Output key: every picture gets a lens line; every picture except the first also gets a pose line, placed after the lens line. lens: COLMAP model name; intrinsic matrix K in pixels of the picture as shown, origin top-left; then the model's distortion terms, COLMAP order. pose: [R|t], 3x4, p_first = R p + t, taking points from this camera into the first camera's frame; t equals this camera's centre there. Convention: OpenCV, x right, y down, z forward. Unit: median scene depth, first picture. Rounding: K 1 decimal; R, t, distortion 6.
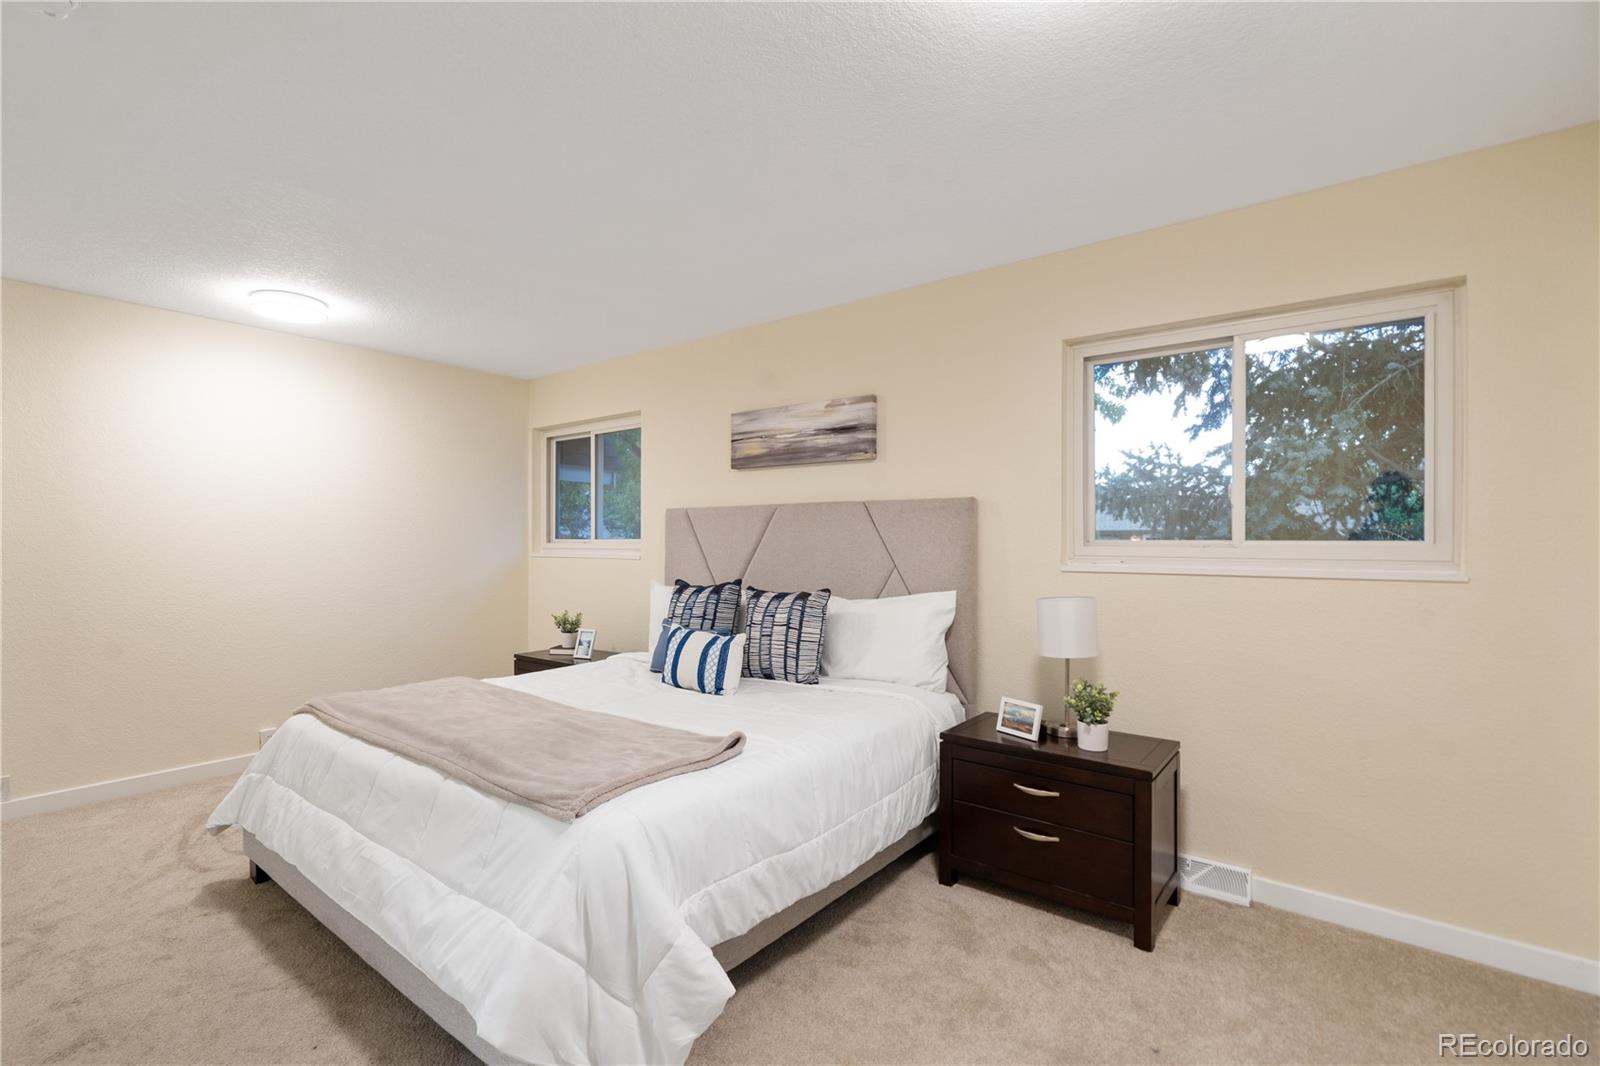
lens RADIAL K [[755.6, 0, 784.9], [0, 755.6, 535.5], [0, 0, 1]] dist [-0.008124, 0.002768]
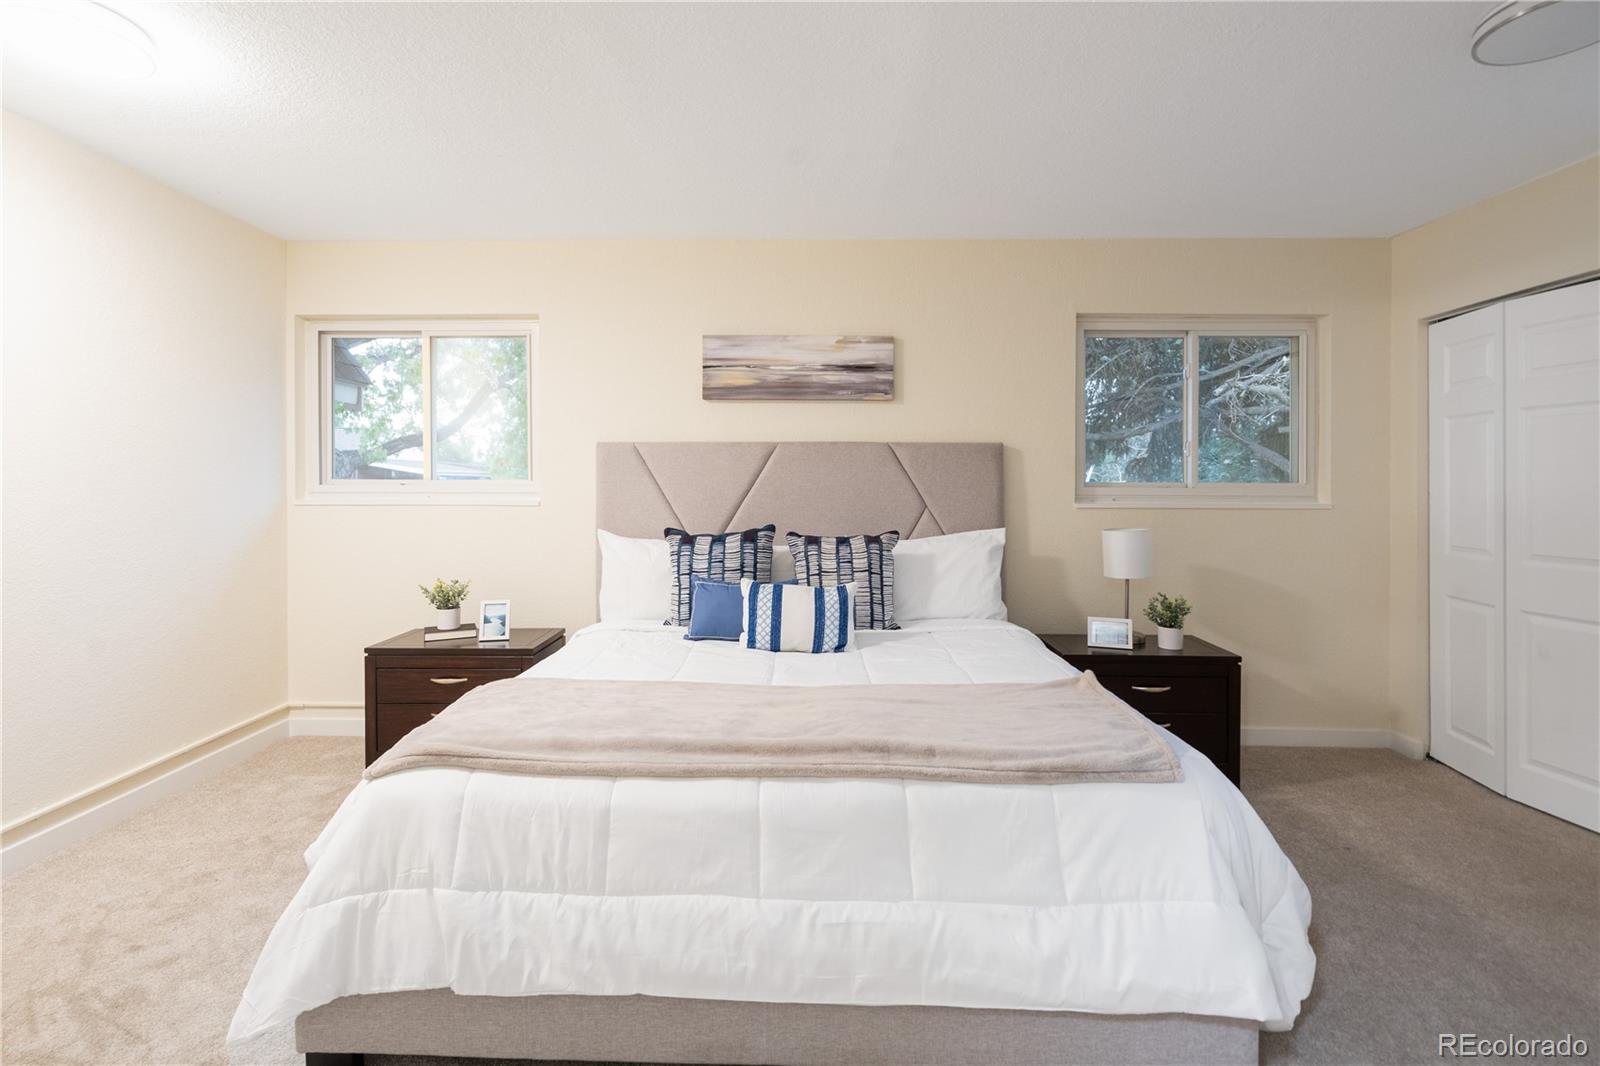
lens RADIAL K [[755.6, 0, 811.6], [0, 755.6, 500.7], [0, 0, 1]] dist [-0.008124, 0.002768]
pose [[0.780887, -0.005805, 0.624646, -0.586461], [-0.005656, 0.999850, 0.016363, 0.014926], [-0.624647, -0.016310, 0.780737, 0.281233]]
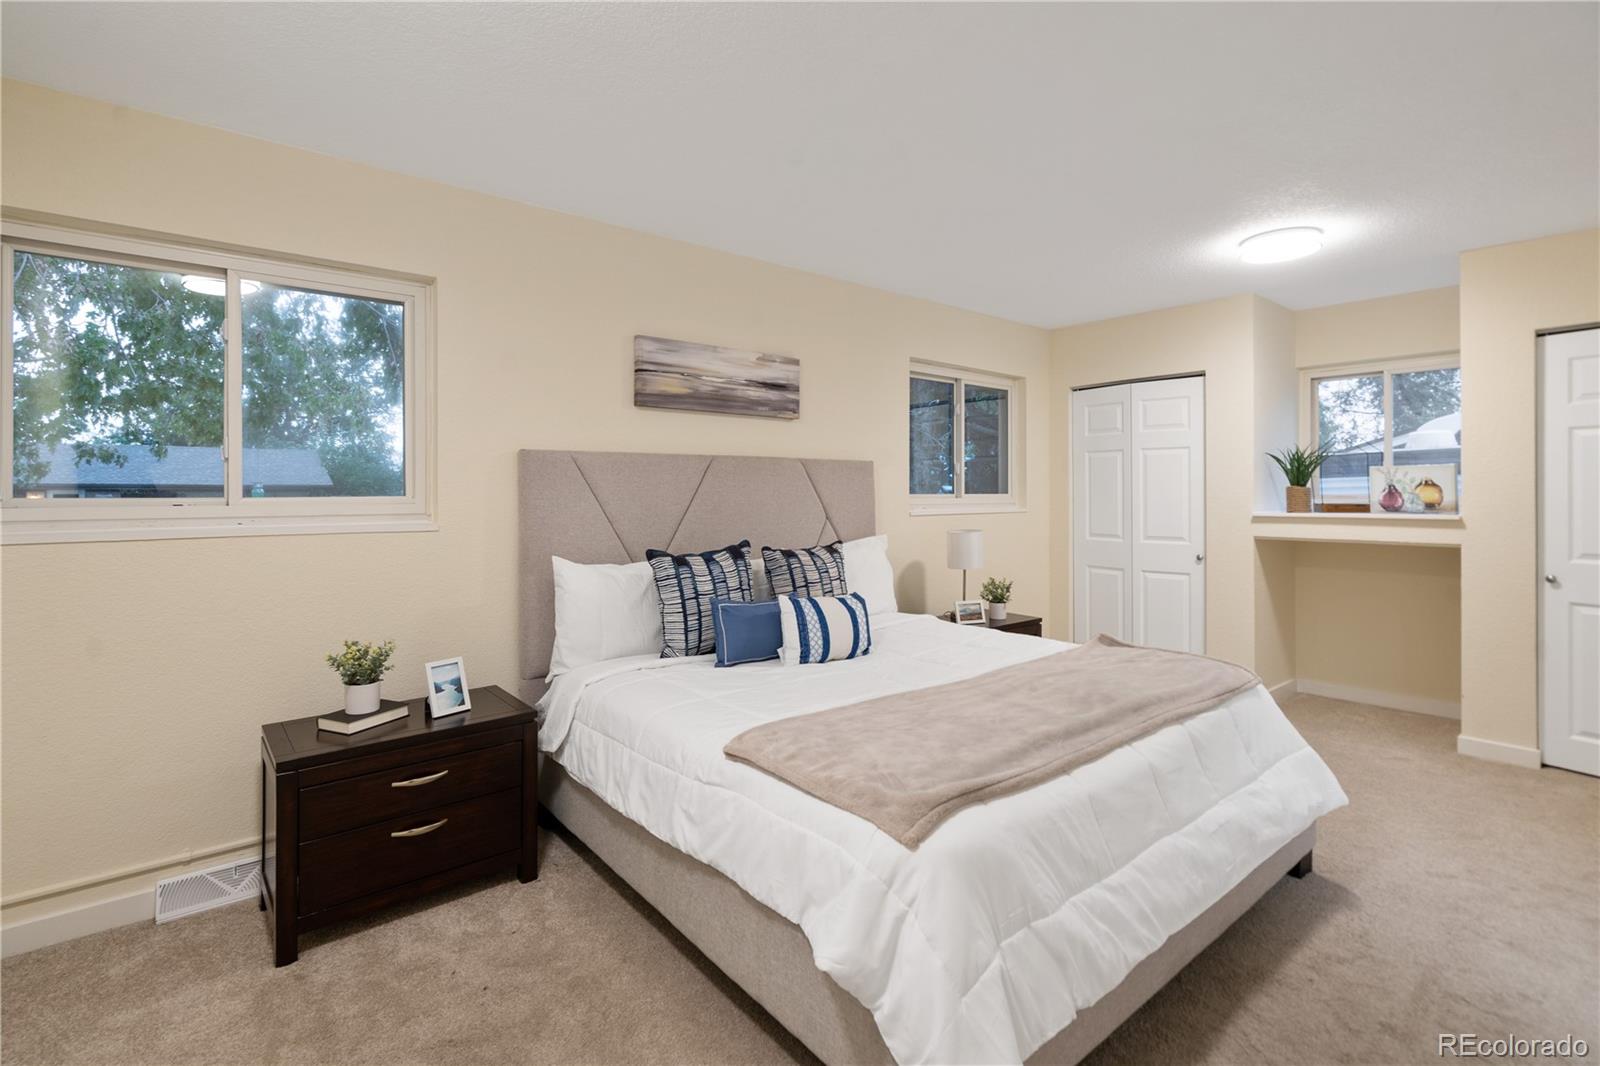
lens RADIAL K [[755.6, 0, 824.7], [0, 755.6, 487.9], [0, 0, 1]] dist [-0.008124, 0.002768]
pose [[0.171933, 0.005498, 0.985093, -0.921293], [-0.000514, 0.999985, -0.005491, 0.001675], [-0.985108, 0.000438, 0.171934, 0.770994]]
